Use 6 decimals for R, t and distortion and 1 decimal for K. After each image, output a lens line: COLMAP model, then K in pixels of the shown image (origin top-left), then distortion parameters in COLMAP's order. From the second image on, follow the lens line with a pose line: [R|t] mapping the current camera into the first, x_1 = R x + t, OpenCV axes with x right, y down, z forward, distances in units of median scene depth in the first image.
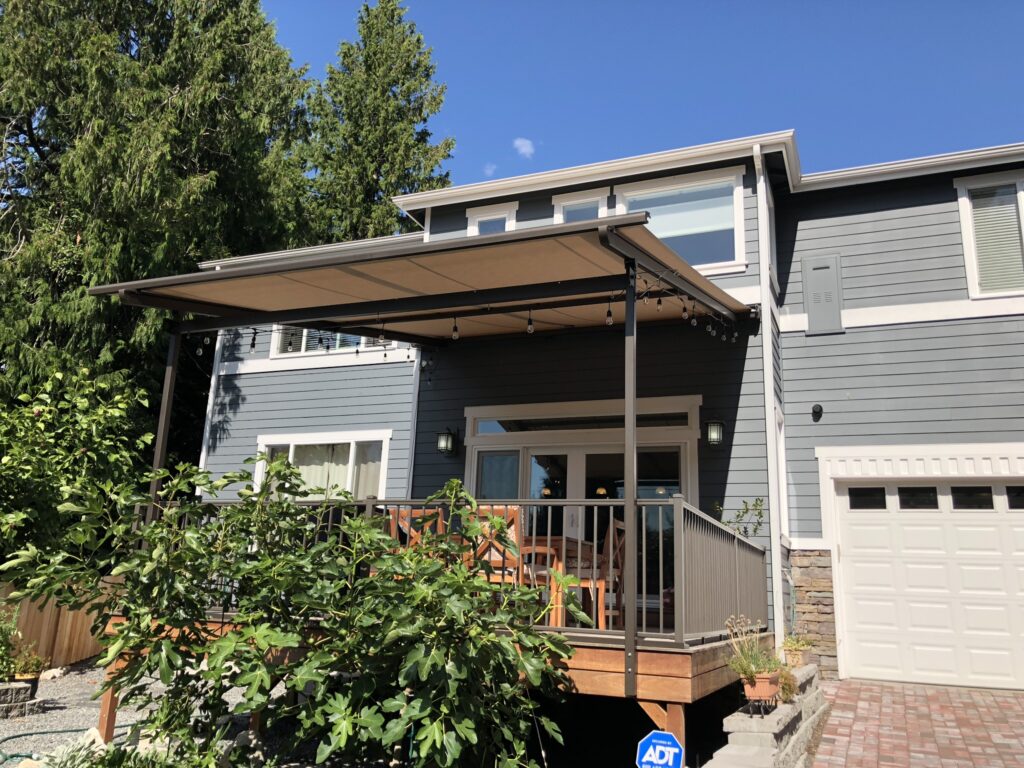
lens RADIAL K [[829.3, 0, 492.9], [0, 829.3, 379.0], [0, 0, 1]] dist [0.054051, -0.144715]
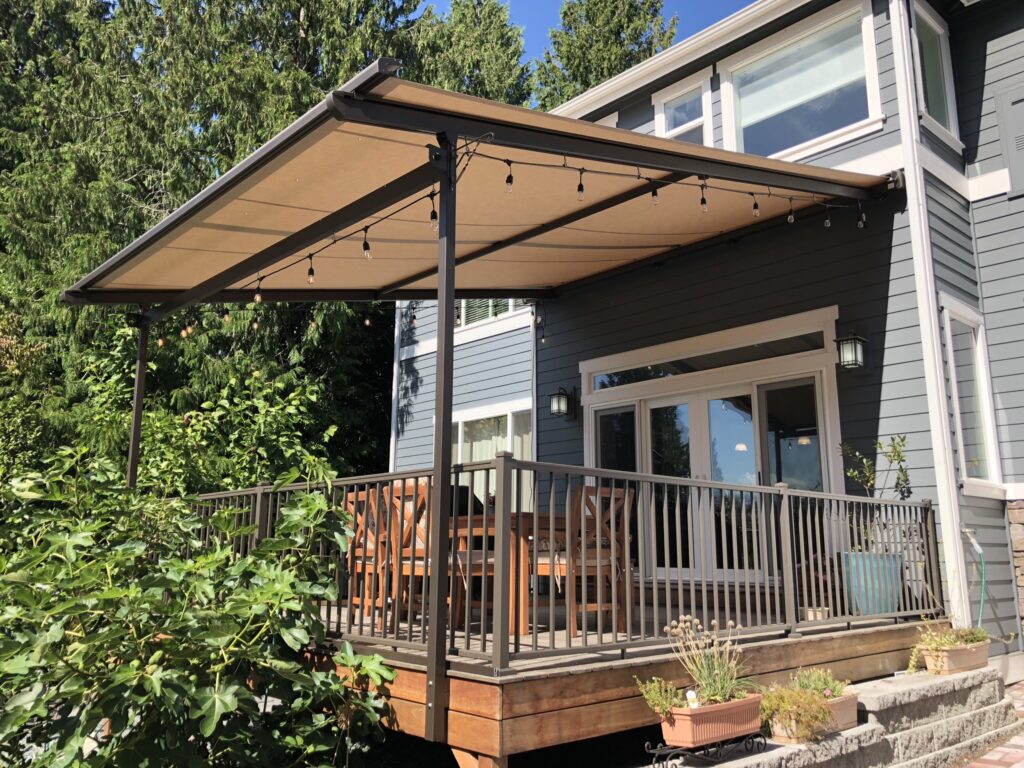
lens RADIAL K [[830.8, 0, 511.7], [0, 830.8, 370.3], [0, 0, 1]] dist [-0.006578, -0.005897]
pose [[0.911053, -0.125743, -0.392647, 0.264850], [0.136755, 0.990605, 0.000076, 0.036561], [0.388949, -0.053766, 0.919689, 0.189579]]
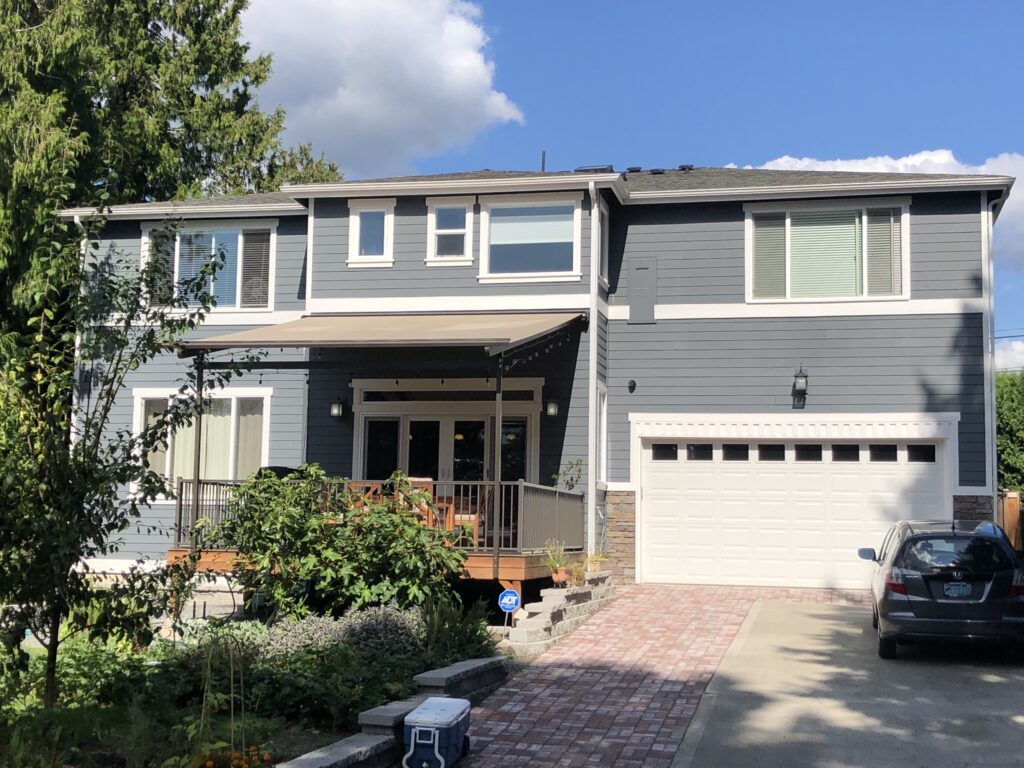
lens RADIAL K [[1432.6, 0, 512.0], [0, 1432.6, 384.0], [0, 0, 1]] dist [0.166027, -0.009205]
pose [[0.980193, -0.007876, 0.197888, -0.238829], [-0.023016, 0.987908, 0.153321, -0.308573], [-0.196703, -0.154839, 0.968159, -1.146651]]
